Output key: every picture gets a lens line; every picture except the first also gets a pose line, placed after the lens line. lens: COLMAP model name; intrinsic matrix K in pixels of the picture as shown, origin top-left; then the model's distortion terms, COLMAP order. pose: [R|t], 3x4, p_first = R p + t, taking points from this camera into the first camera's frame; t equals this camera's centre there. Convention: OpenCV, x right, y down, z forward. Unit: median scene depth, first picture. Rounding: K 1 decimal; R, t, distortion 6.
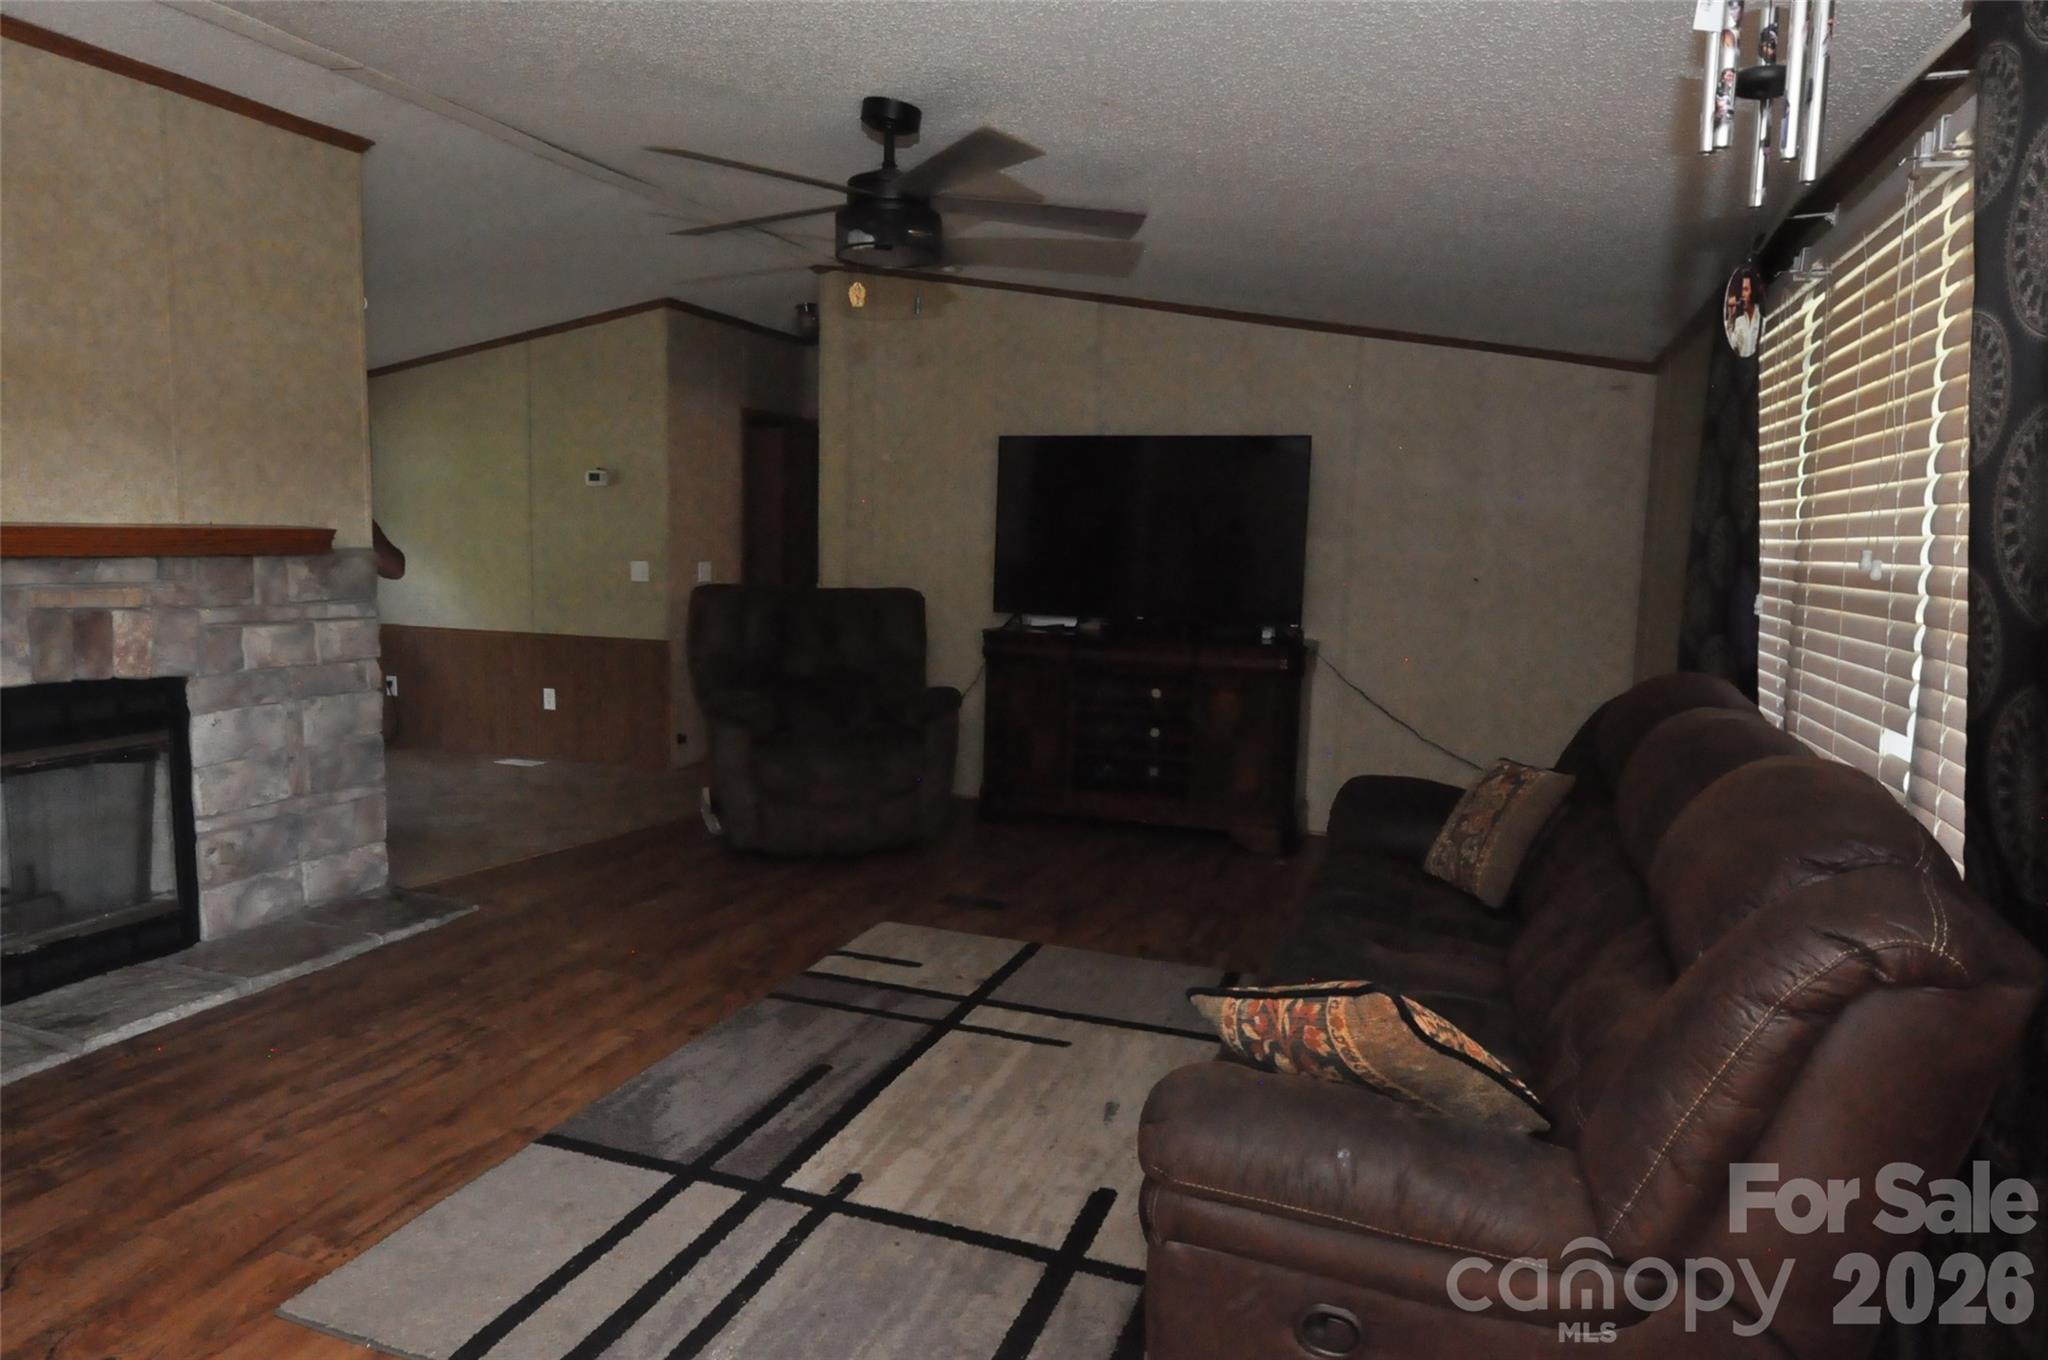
lens RADIAL K [[1242.3, 0, 1029.7], [0, 1242.3, 680.4], [0, 0, 1]] dist [-0.013264, -0.005237]
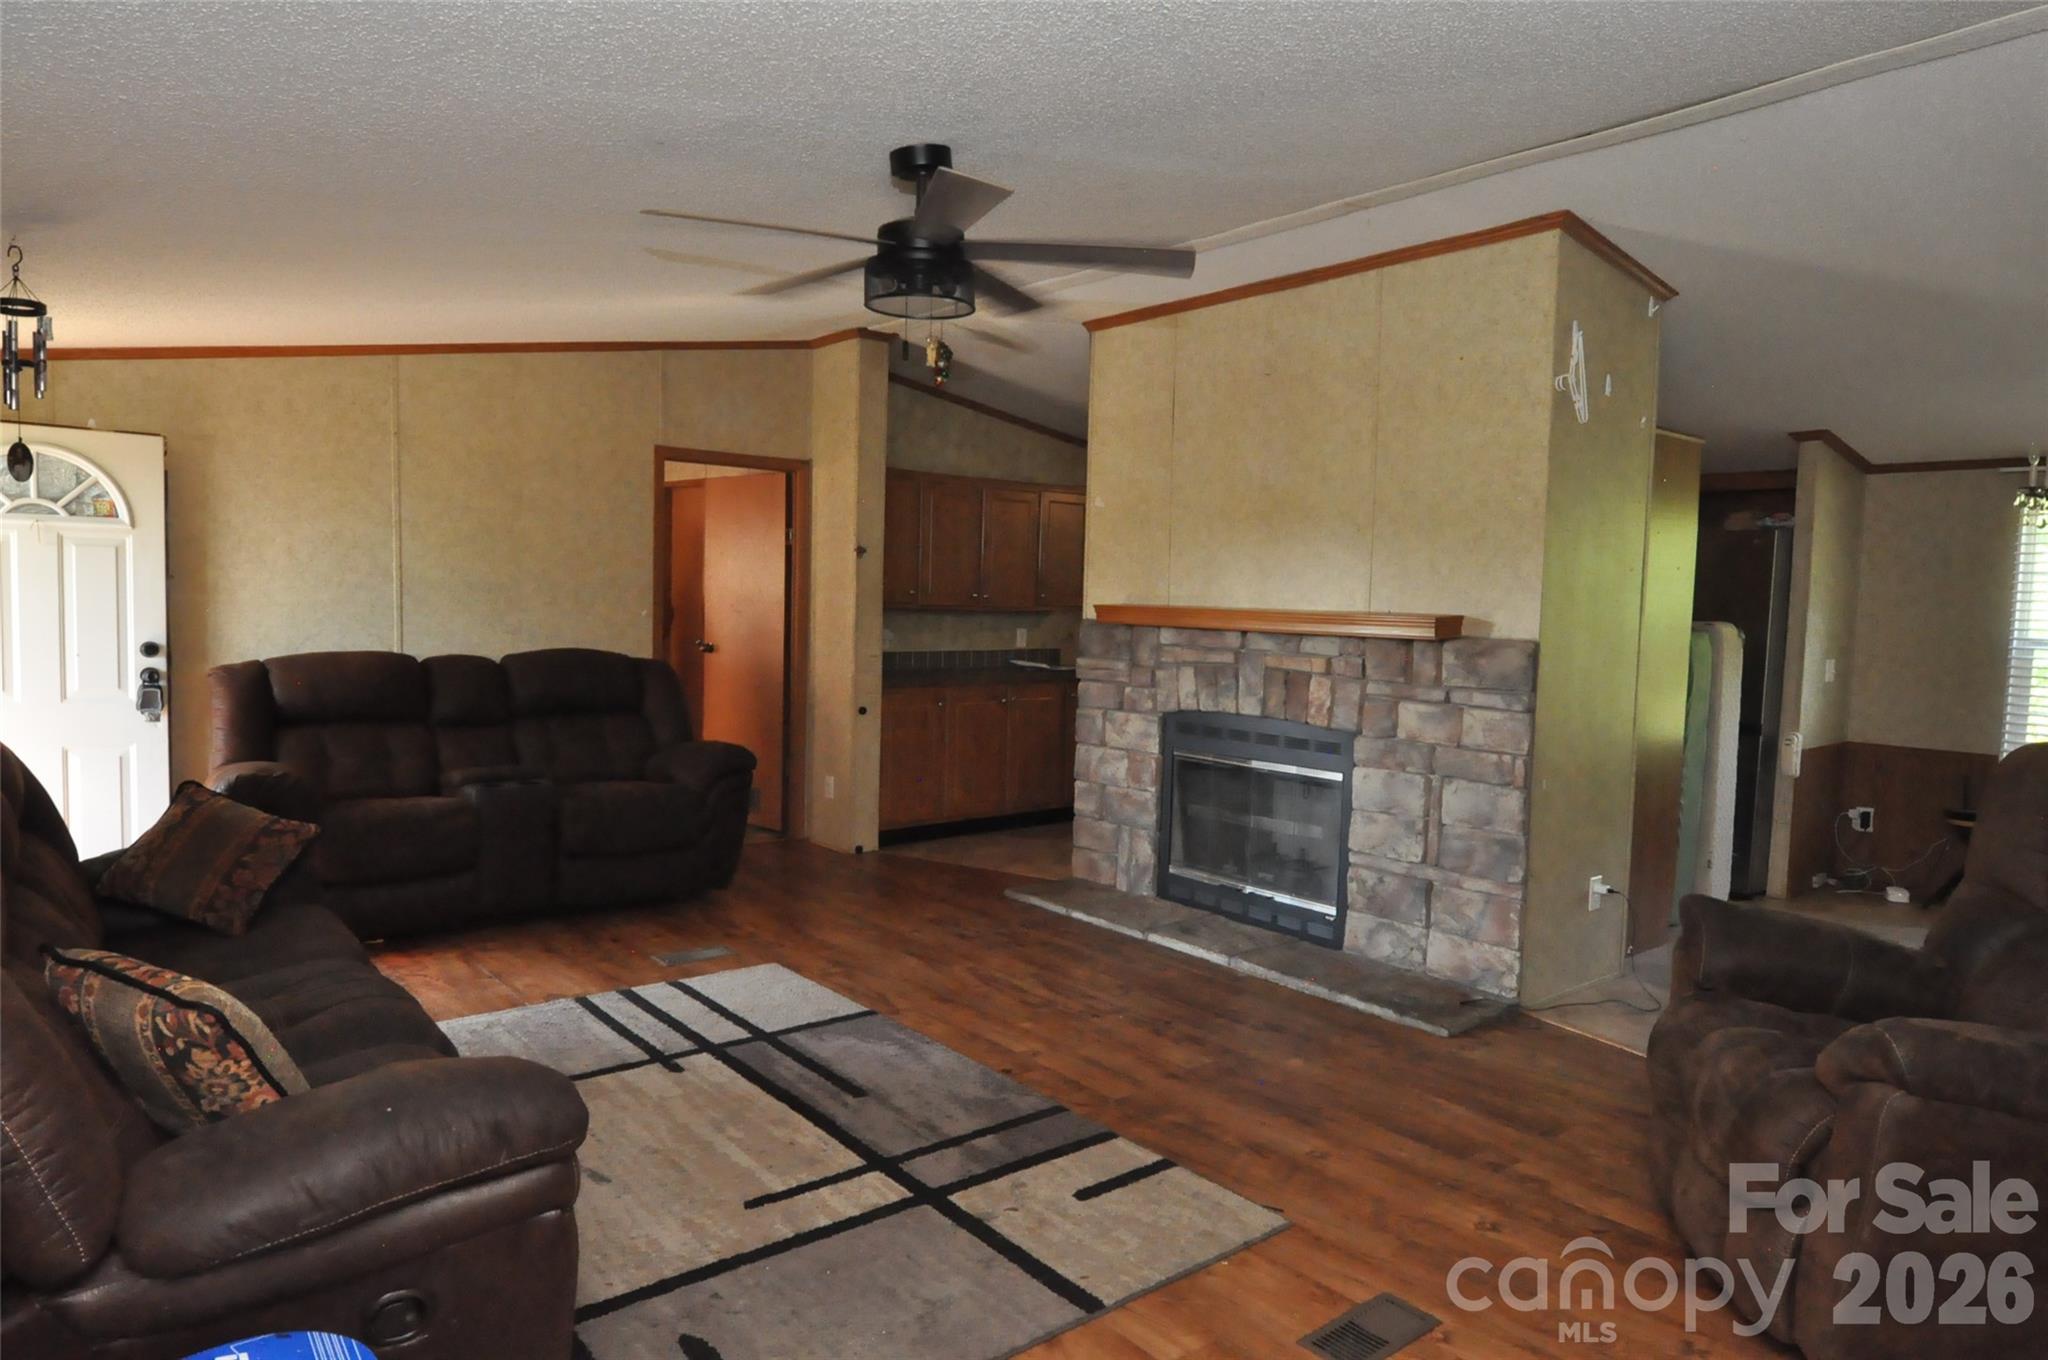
lens RADIAL K [[1253.5, 0, 1019.7], [0, 1253.5, 681.1], [0, 0, 1]] dist [-0.012684, -0.005070]
pose [[-0.516550, 0.022201, -0.855969, 0.608072], [-0.138657, 0.984301, 0.109205, -0.156592], [0.844956, 0.175096, -0.505363, 1.438225]]
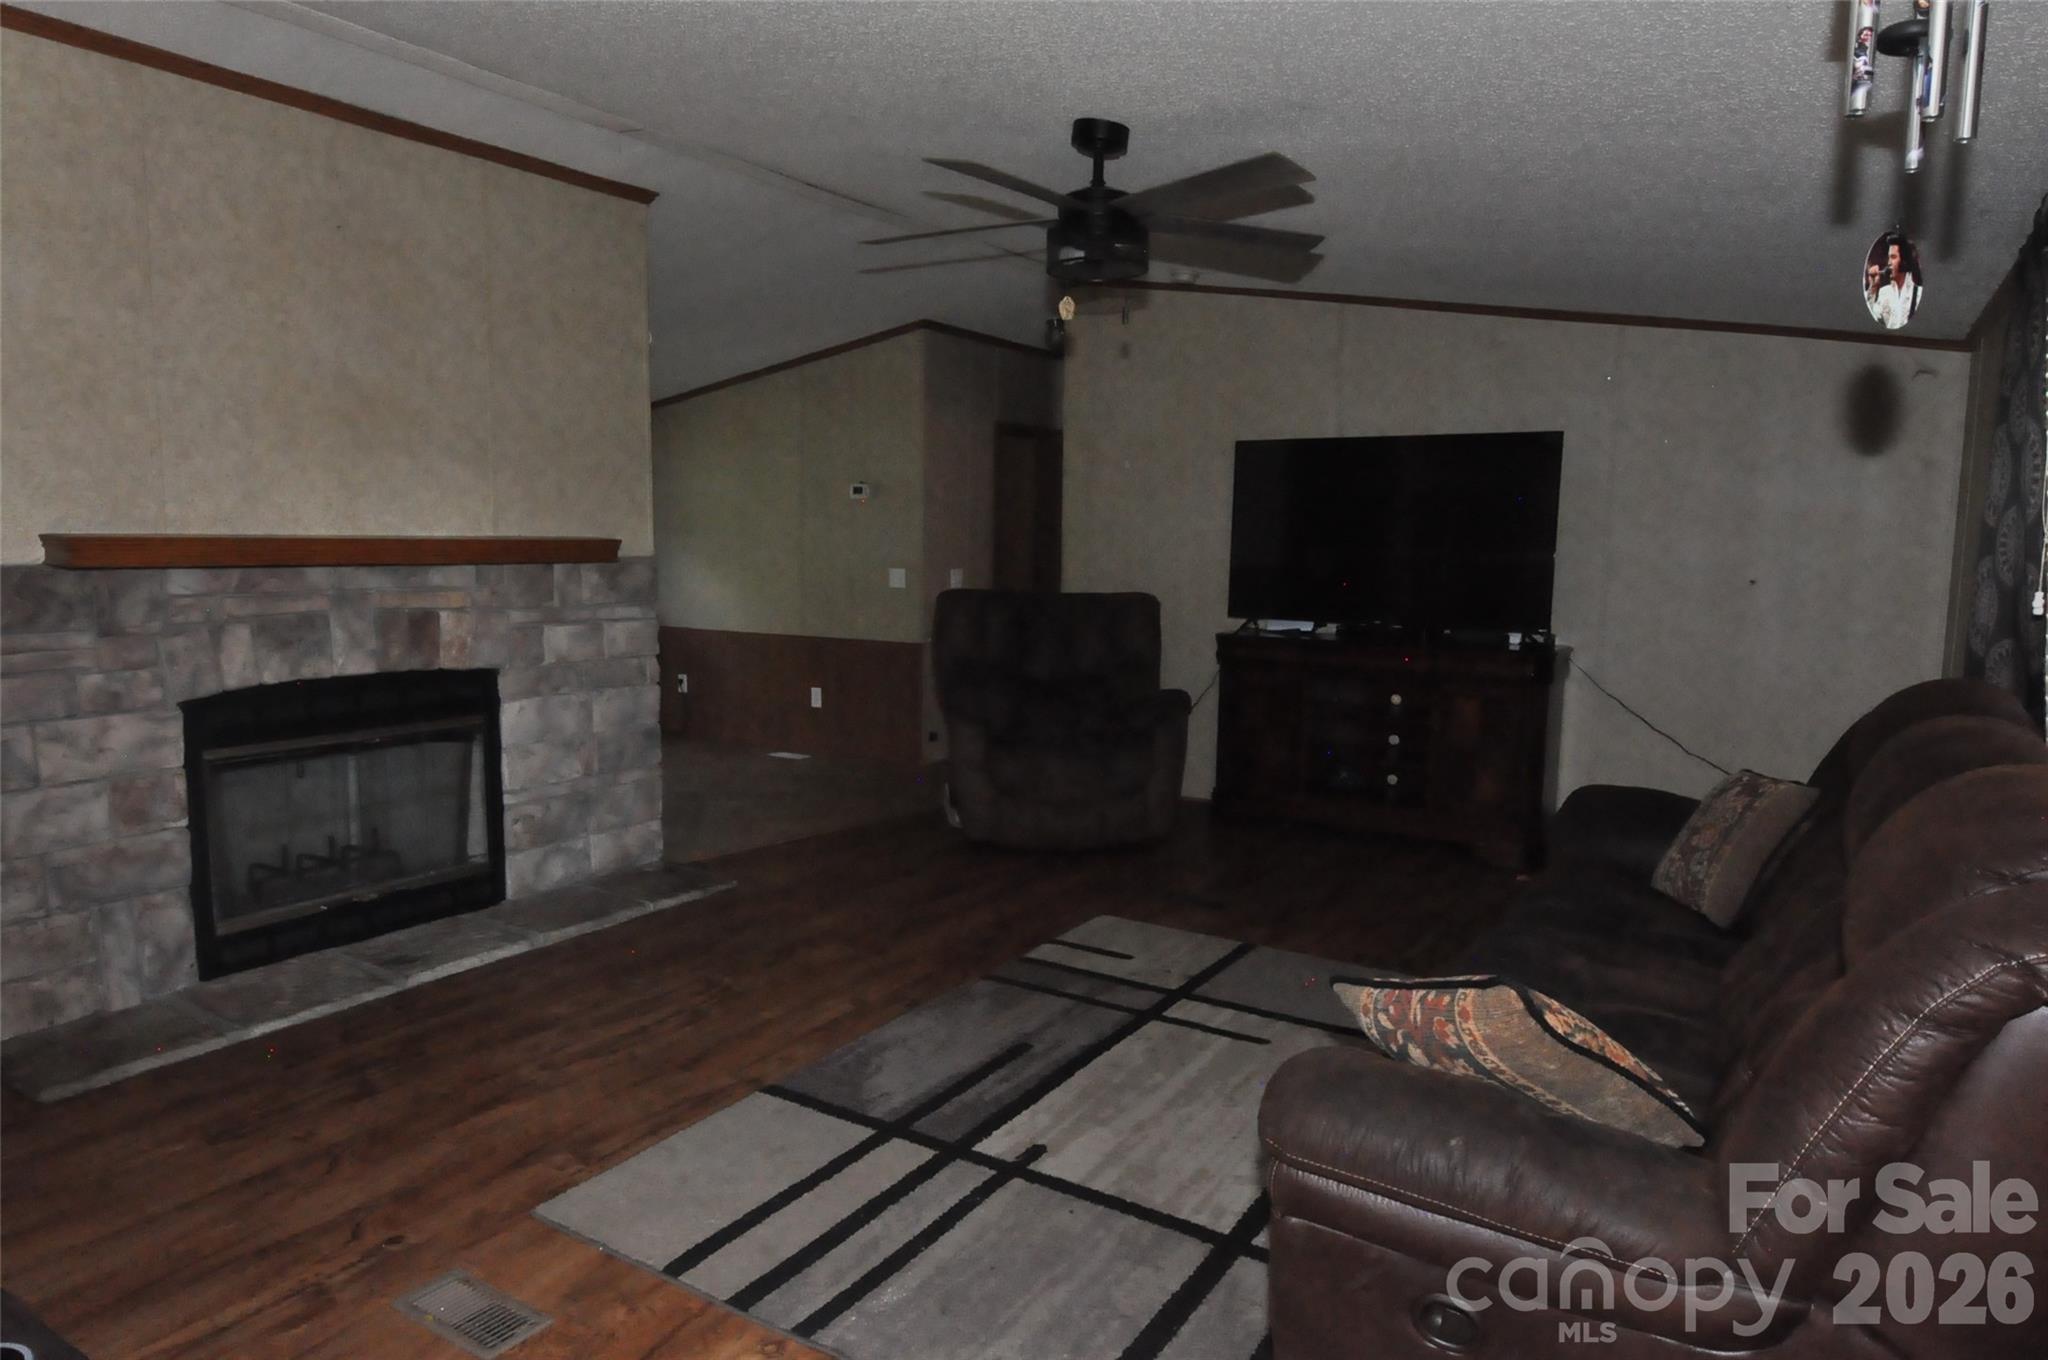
lens RADIAL K [[1242.3, 0, 1029.7], [0, 1242.3, 680.4], [0, 0, 1]] dist [-0.013264, -0.005237]
pose [[0.976173, 0.012230, -0.216651, 0.054746], [-0.013797, 0.999888, -0.005721, 0.008269], [0.216557, 0.008574, 0.976232, -0.023025]]
